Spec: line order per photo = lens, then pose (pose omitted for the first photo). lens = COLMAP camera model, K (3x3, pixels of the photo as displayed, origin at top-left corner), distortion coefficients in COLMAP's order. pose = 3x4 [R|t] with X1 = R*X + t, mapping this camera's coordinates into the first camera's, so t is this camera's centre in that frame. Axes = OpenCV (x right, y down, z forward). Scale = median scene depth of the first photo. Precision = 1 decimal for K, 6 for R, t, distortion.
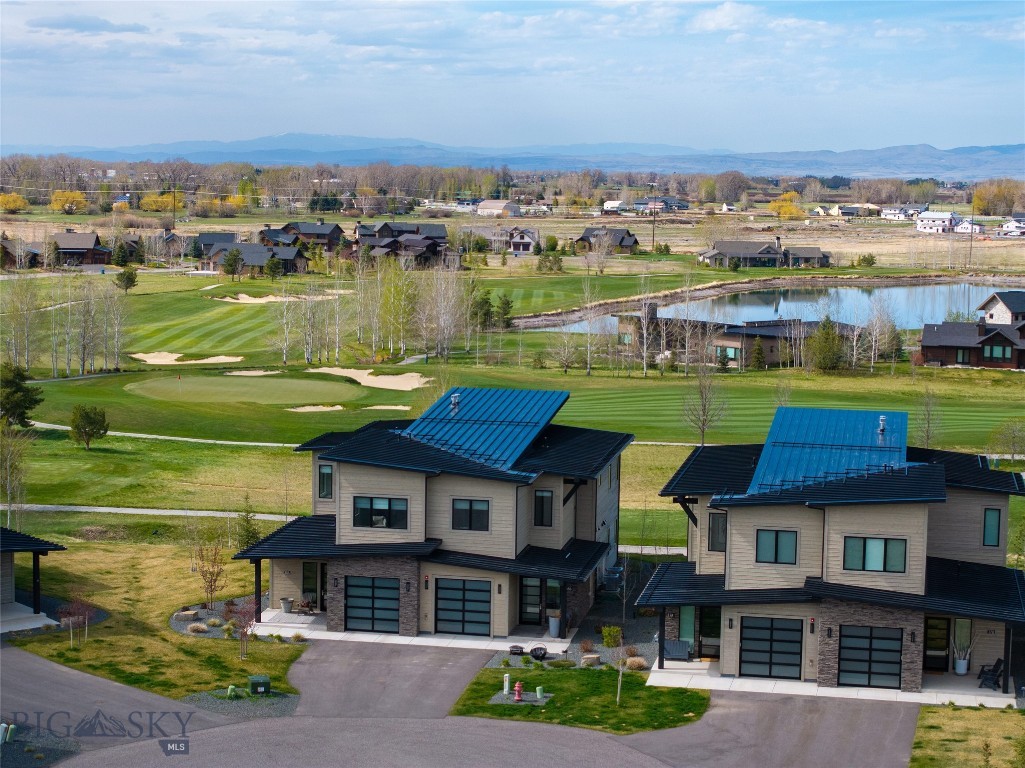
lens RADIAL K [[2091.5, 0, 512.8], [0, 2091.5, 385.0], [0, 0, 1]] dist [-0.107756, 0.000000]
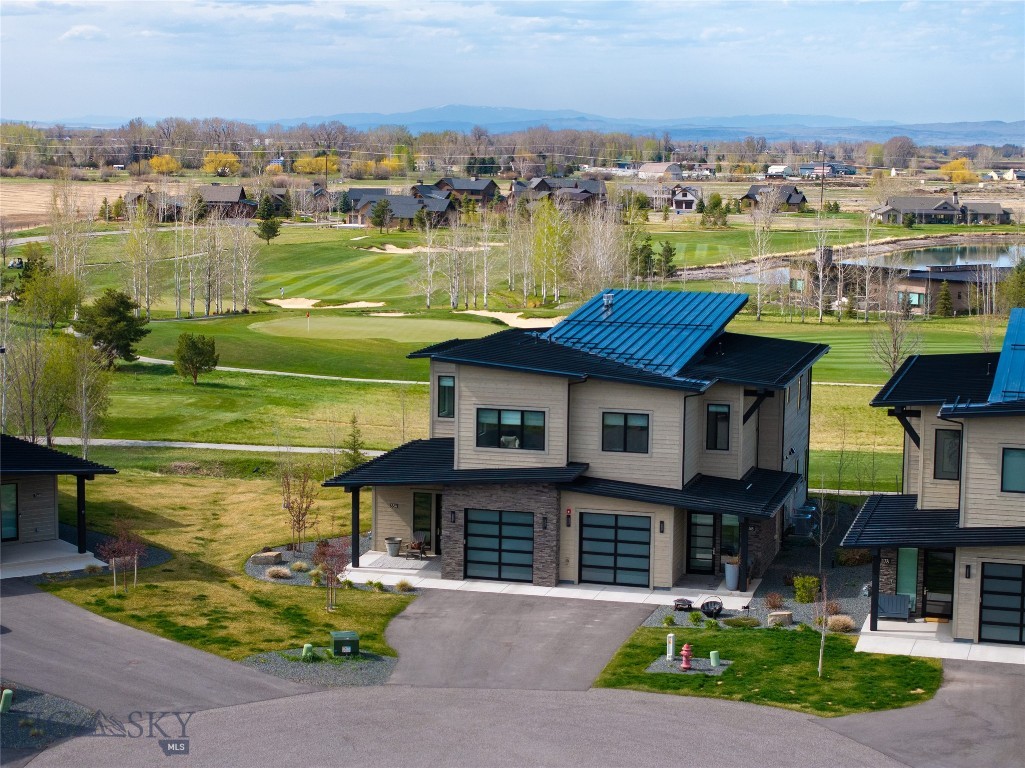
lens RADIAL K [[2091.5, 0, 512.3], [0, 2091.5, 383.5], [0, 0, 1]] dist [-0.107756, 0.000000]
pose [[0.997039, 0.006759, -0.076594, -0.002290], [-0.005970, 0.999927, 0.010526, 0.032241], [0.076659, -0.010038, 0.997007, 0.195002]]
